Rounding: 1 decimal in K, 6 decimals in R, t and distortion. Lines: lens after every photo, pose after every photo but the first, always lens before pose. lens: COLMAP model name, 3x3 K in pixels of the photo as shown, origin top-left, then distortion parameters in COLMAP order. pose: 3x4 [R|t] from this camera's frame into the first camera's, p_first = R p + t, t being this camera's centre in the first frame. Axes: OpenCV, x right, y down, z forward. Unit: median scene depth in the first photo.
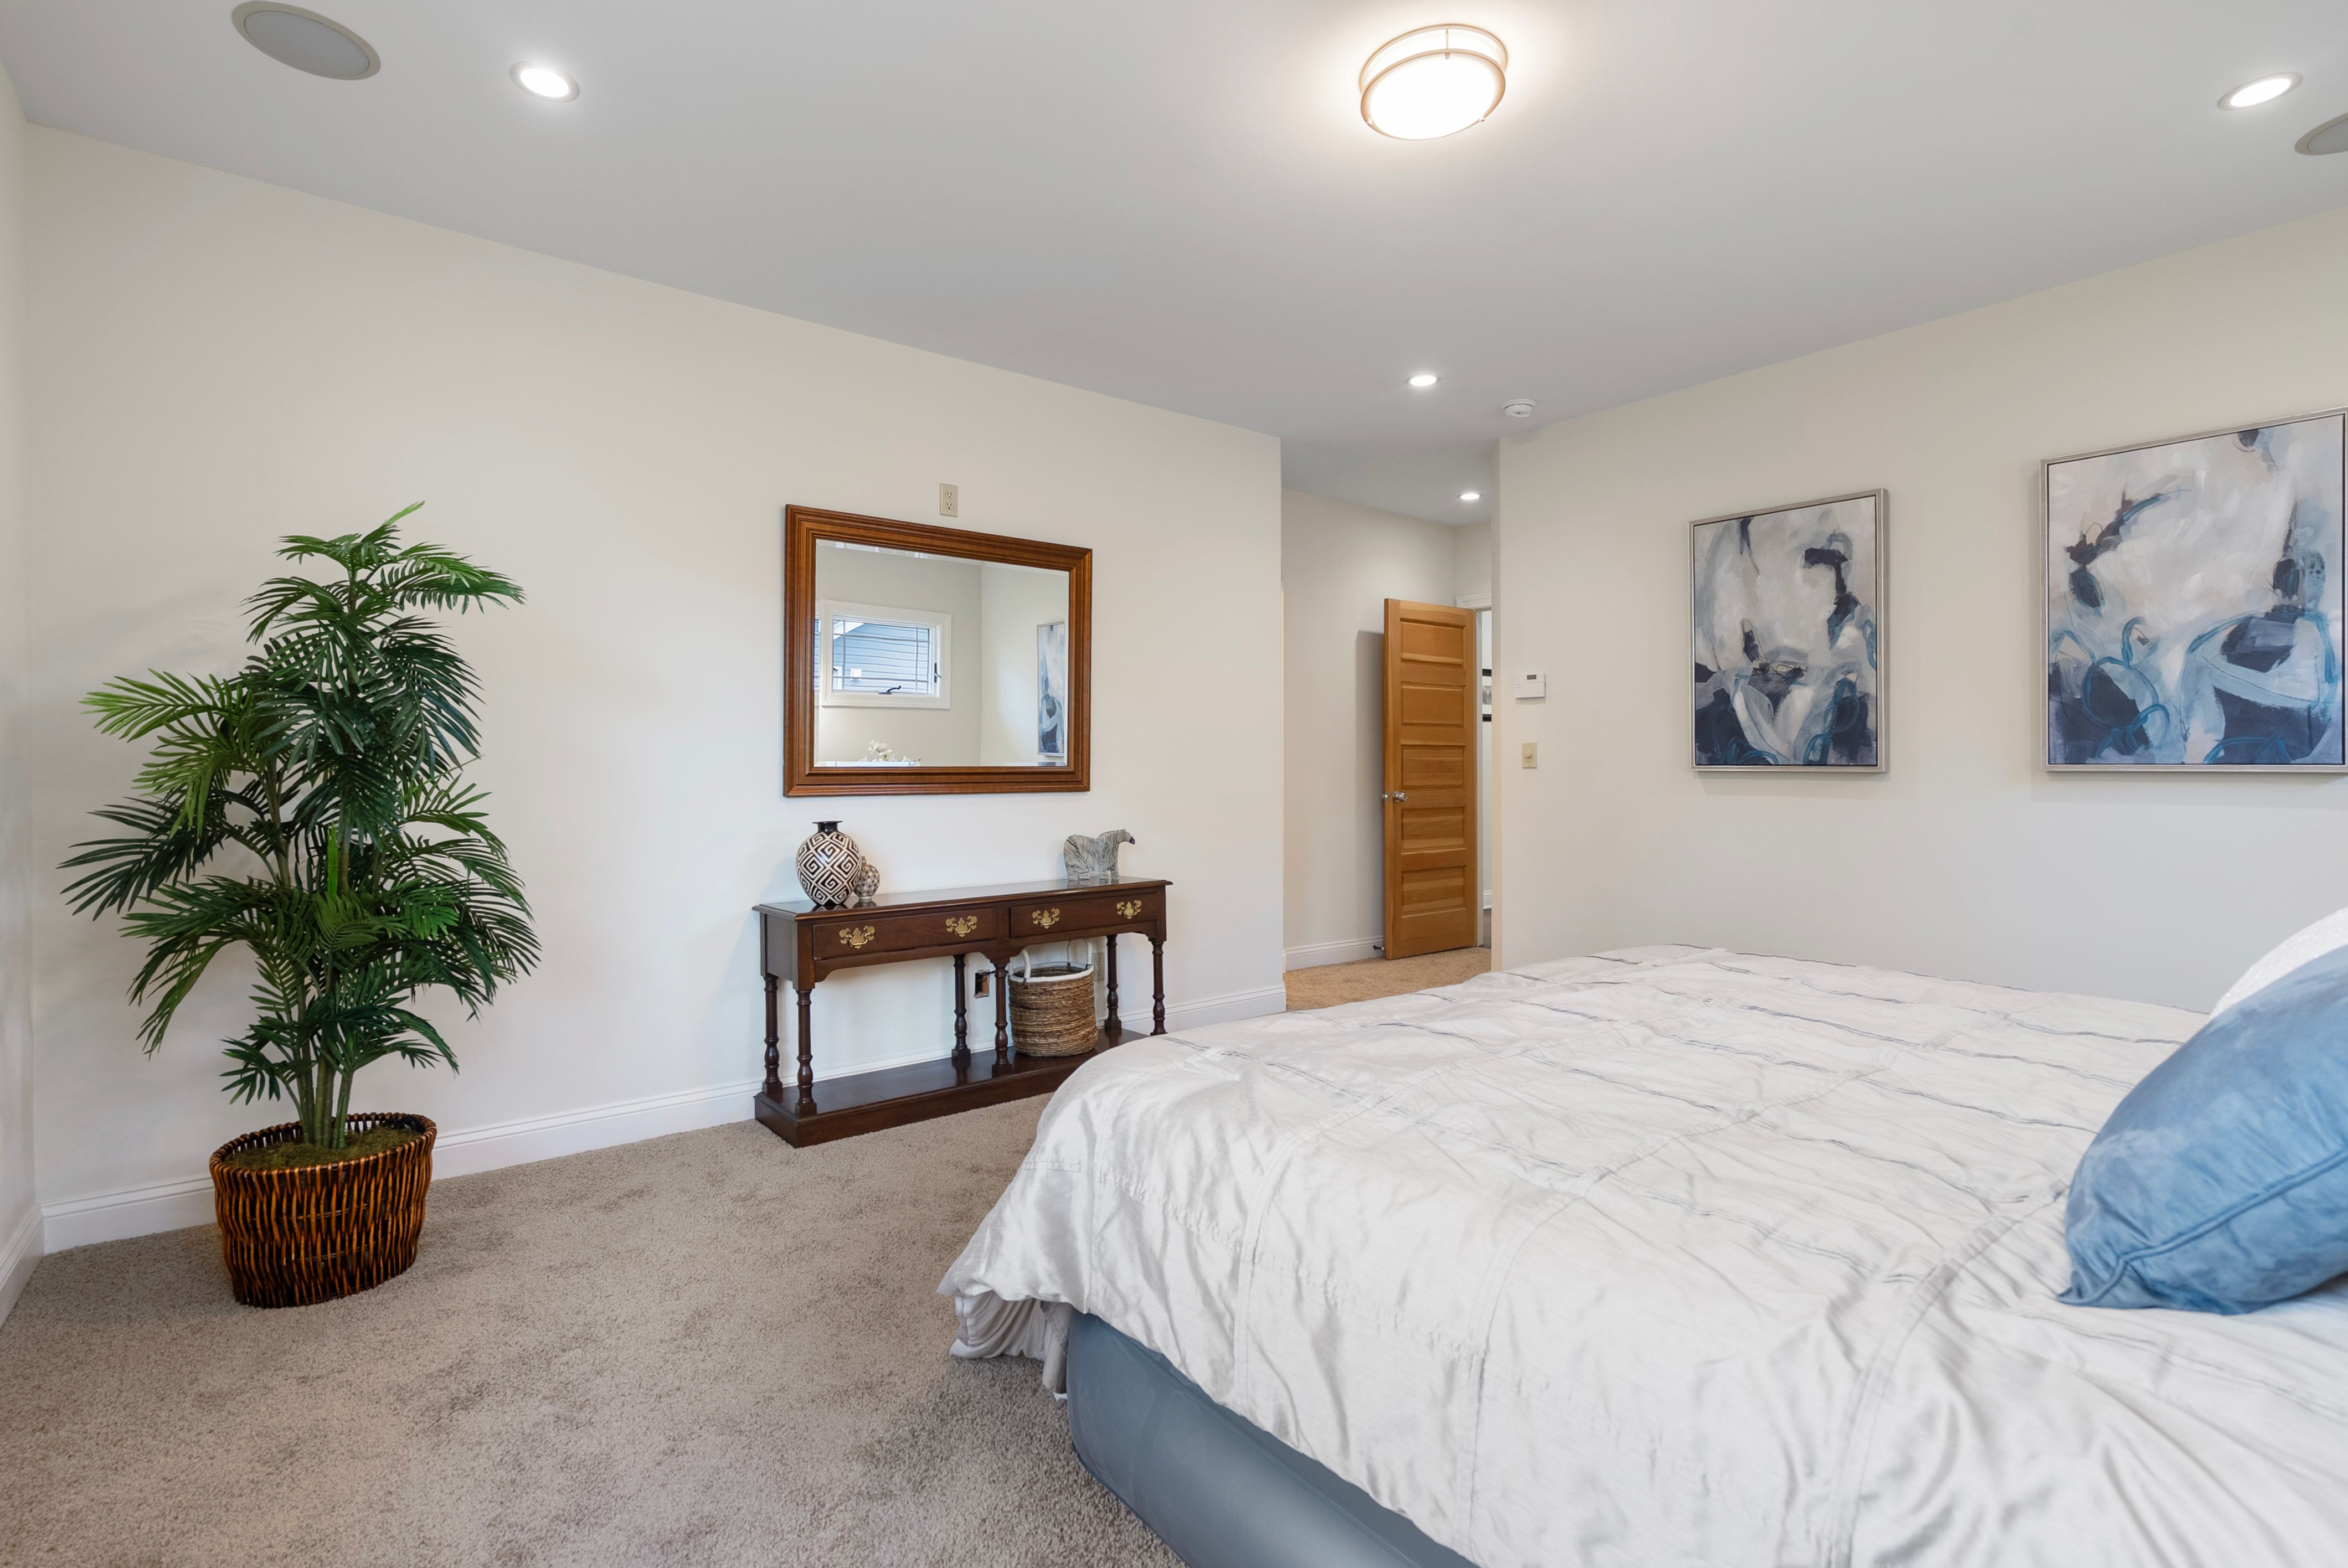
lens RADIAL K [[1076.7, 0, 1171.4], [0, 1076.7, 765.0], [0, 0, 1]] dist [-0.011631, 0.001478]
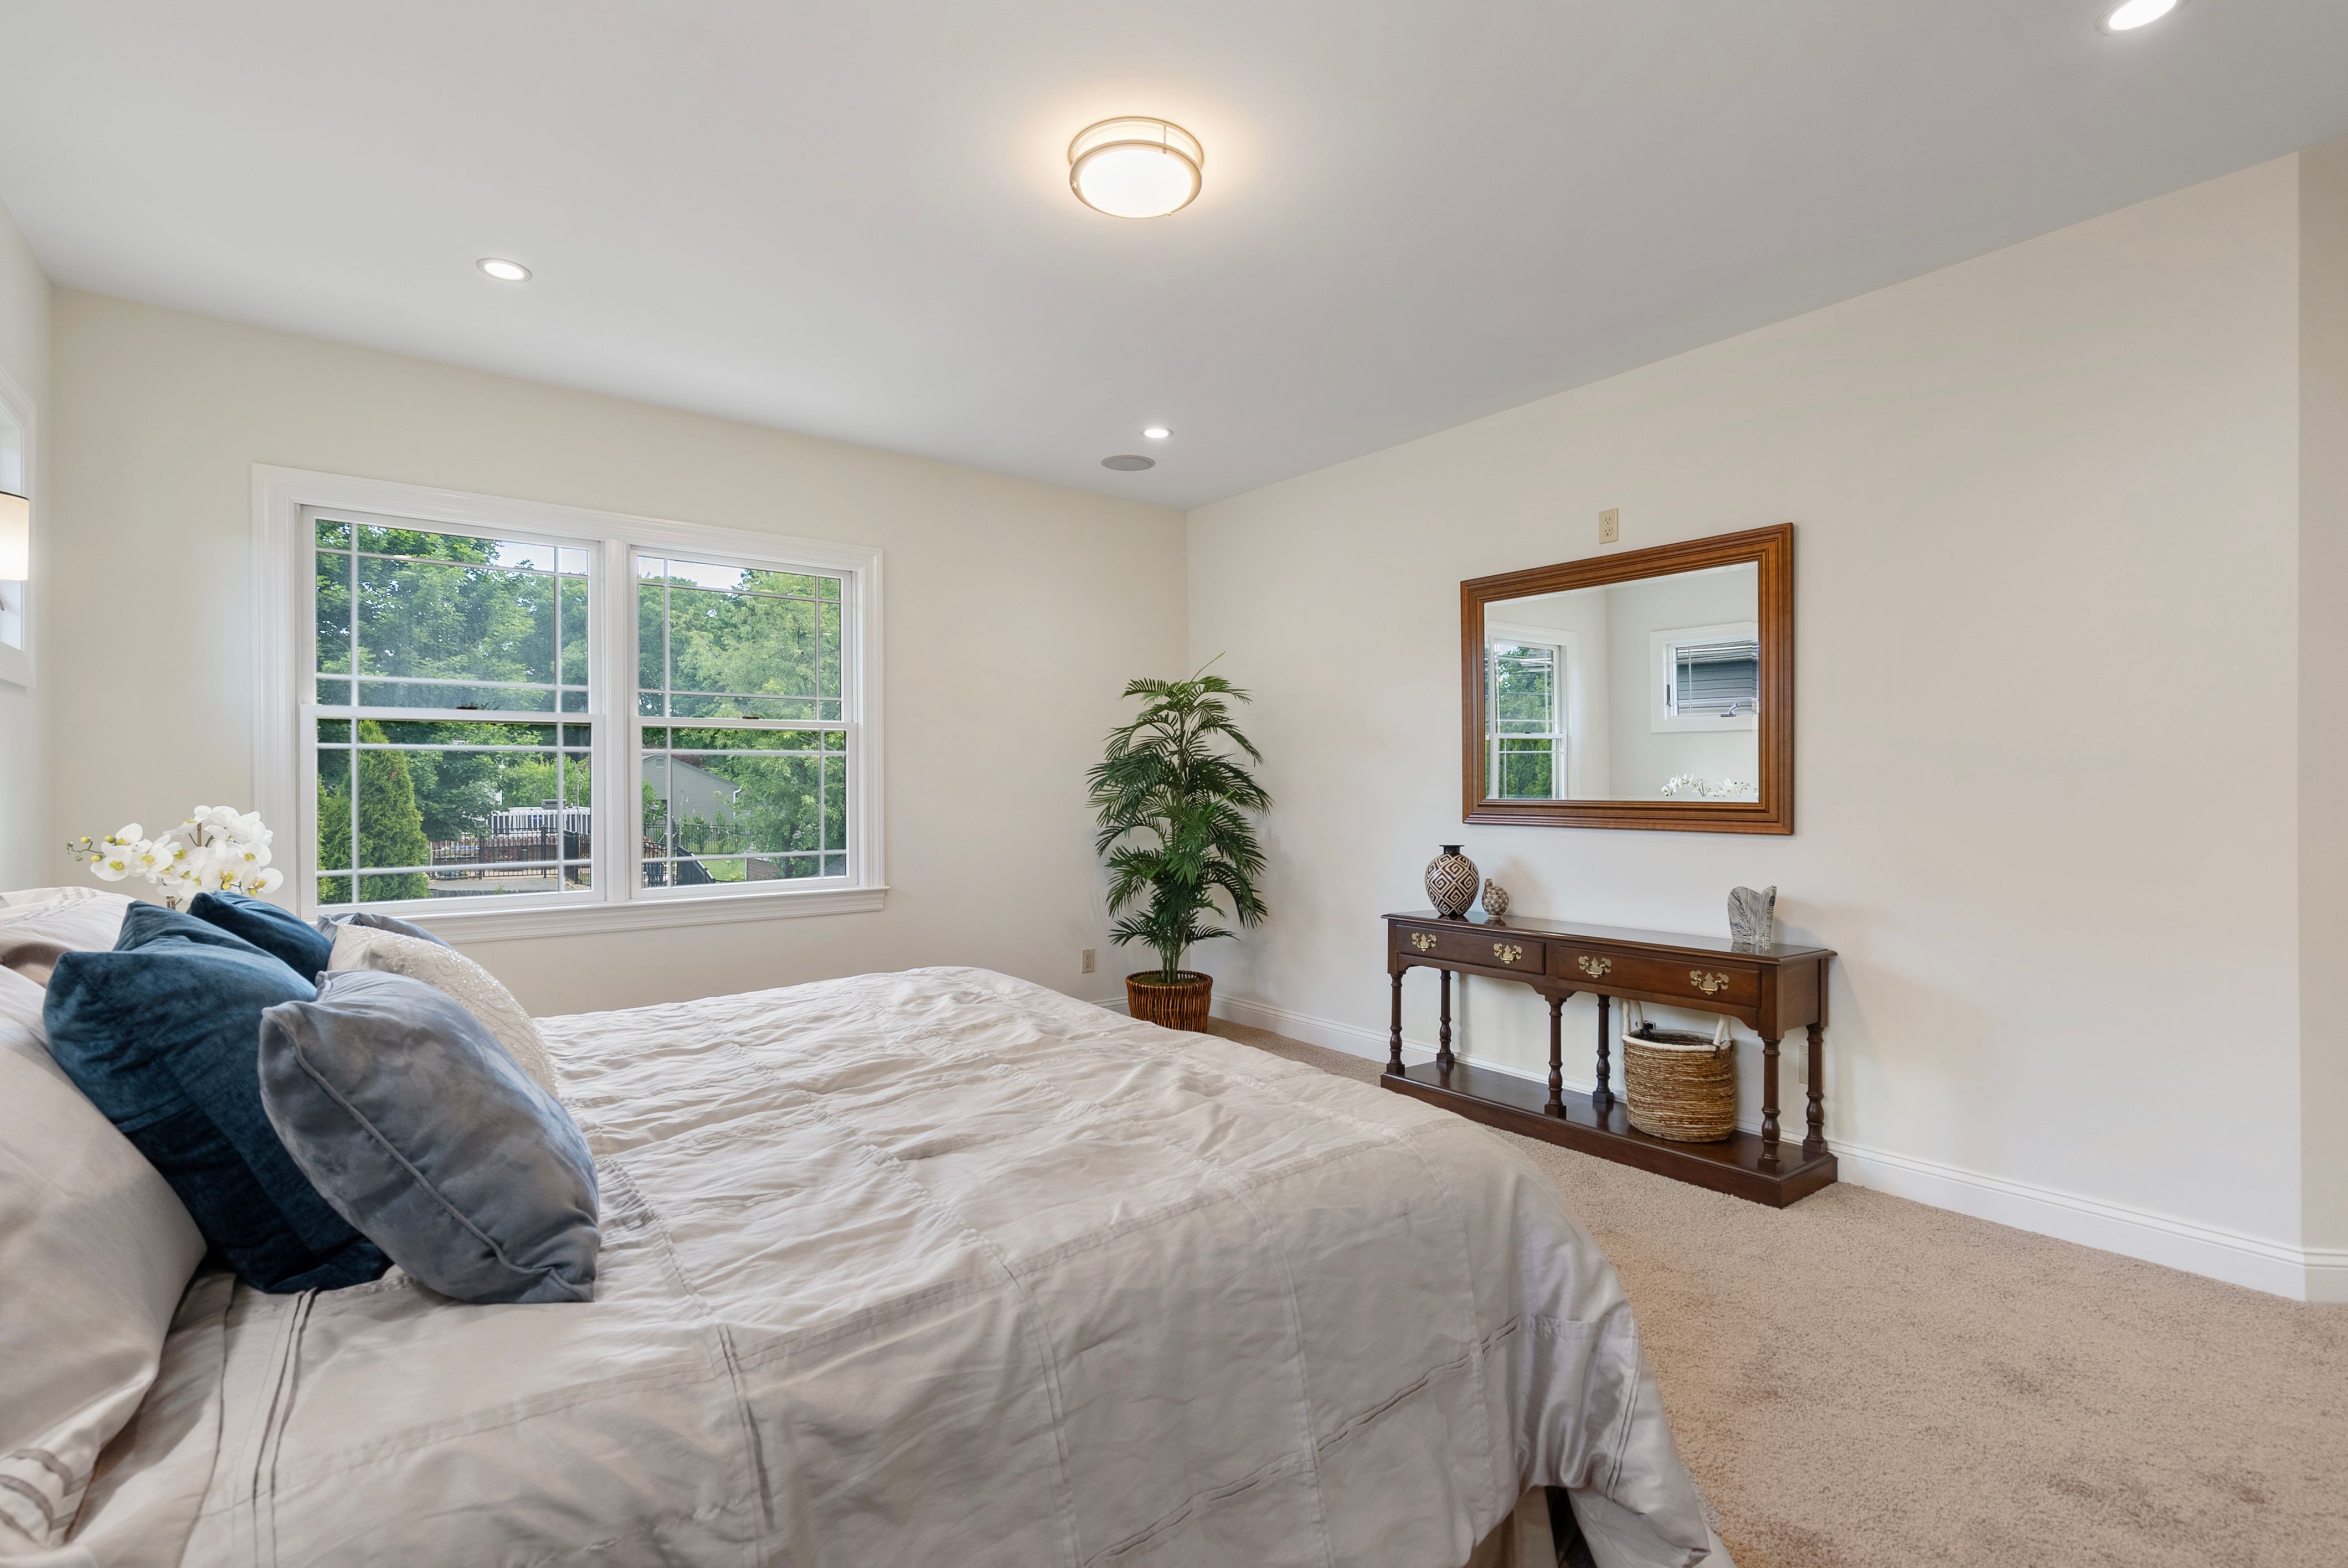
lens RADIAL K [[1076.7, 0, 1186.8], [0, 1076.7, 793.4], [0, 0, 1]] dist [-0.011631, 0.001478]
pose [[0.000074, 0.003742, -0.999993, 0.784130], [-0.003621, 0.999986, 0.003742, -0.007695], [0.999993, 0.003621, 0.000087, 0.638396]]
